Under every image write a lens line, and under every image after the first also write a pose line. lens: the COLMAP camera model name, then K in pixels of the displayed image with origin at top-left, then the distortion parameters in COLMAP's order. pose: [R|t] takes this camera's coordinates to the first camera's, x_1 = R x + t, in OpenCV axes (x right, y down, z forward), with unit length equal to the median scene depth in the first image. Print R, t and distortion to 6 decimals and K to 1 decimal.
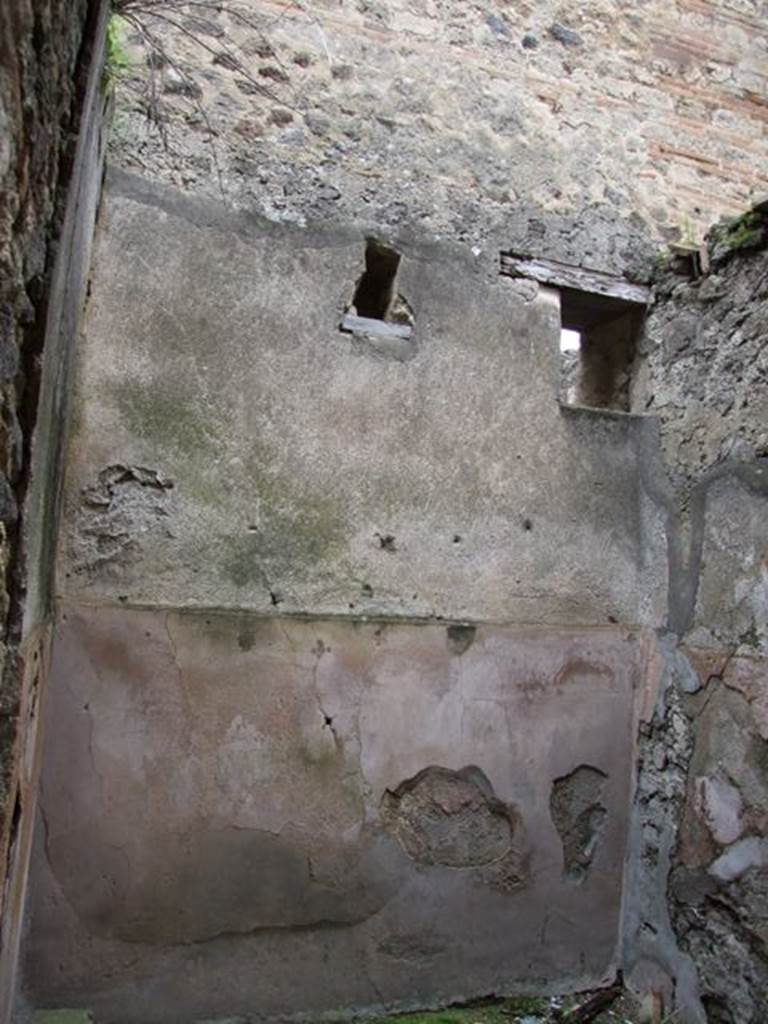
lens RADIAL K [[758.4, 0, 384.5], [0, 758.4, 507.4], [0, 0, 1]] dist [-0.036266, 0.012438]
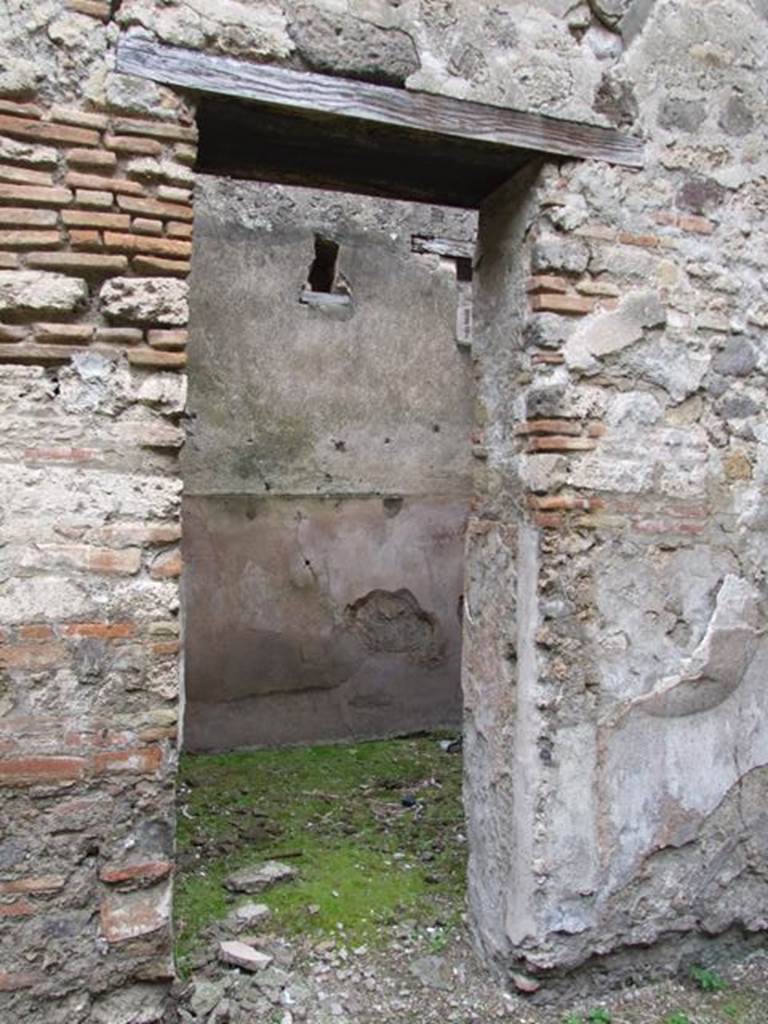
lens RADIAL K [[758.4, 0, 381.9], [0, 758.4, 508.4], [0, 0, 1]] dist [-0.036266, 0.012438]
pose [[0.998937, -0.045871, 0.004579, 0.074109], [0.044571, 0.986405, 0.158172, -0.064796], [-0.011772, -0.157799, 0.987401, -0.504872]]
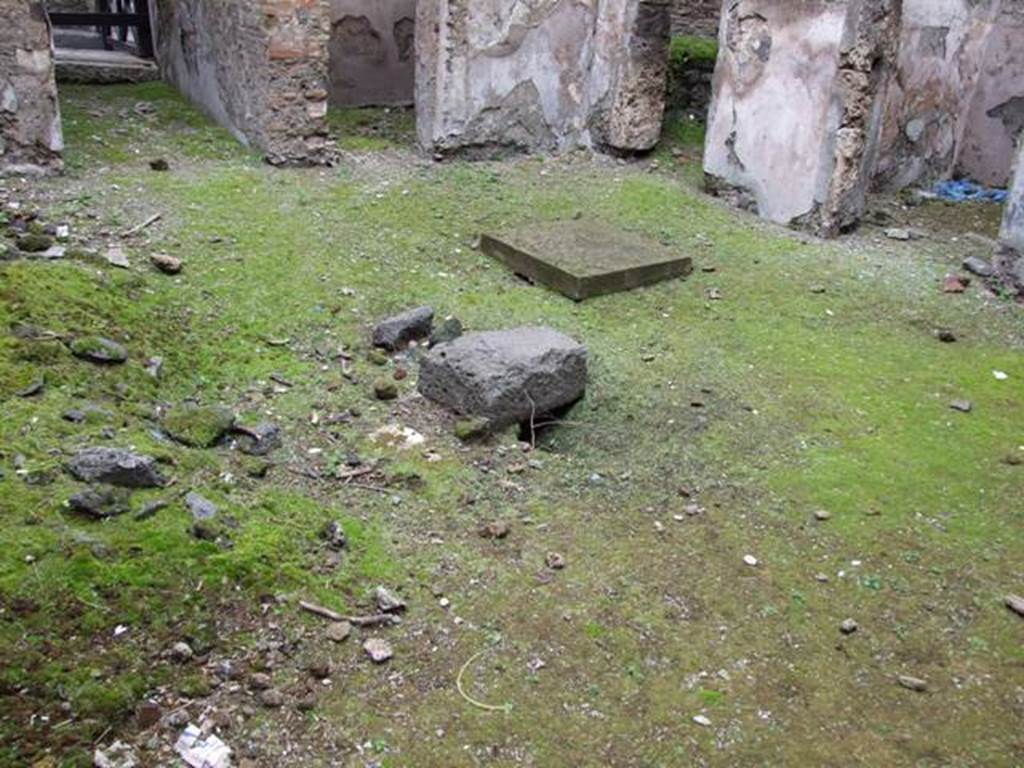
lens RADIAL K [[758.4, 0, 502.1], [0, 758.4, 389.5], [0, 0, 1]] dist [-0.036266, 0.012438]
pose [[0.953282, -0.129687, 0.272827, -0.317426], [-0.069994, 0.783752, 0.617117, -0.298092], [-0.293861, -0.607383, 0.738060, -1.939774]]
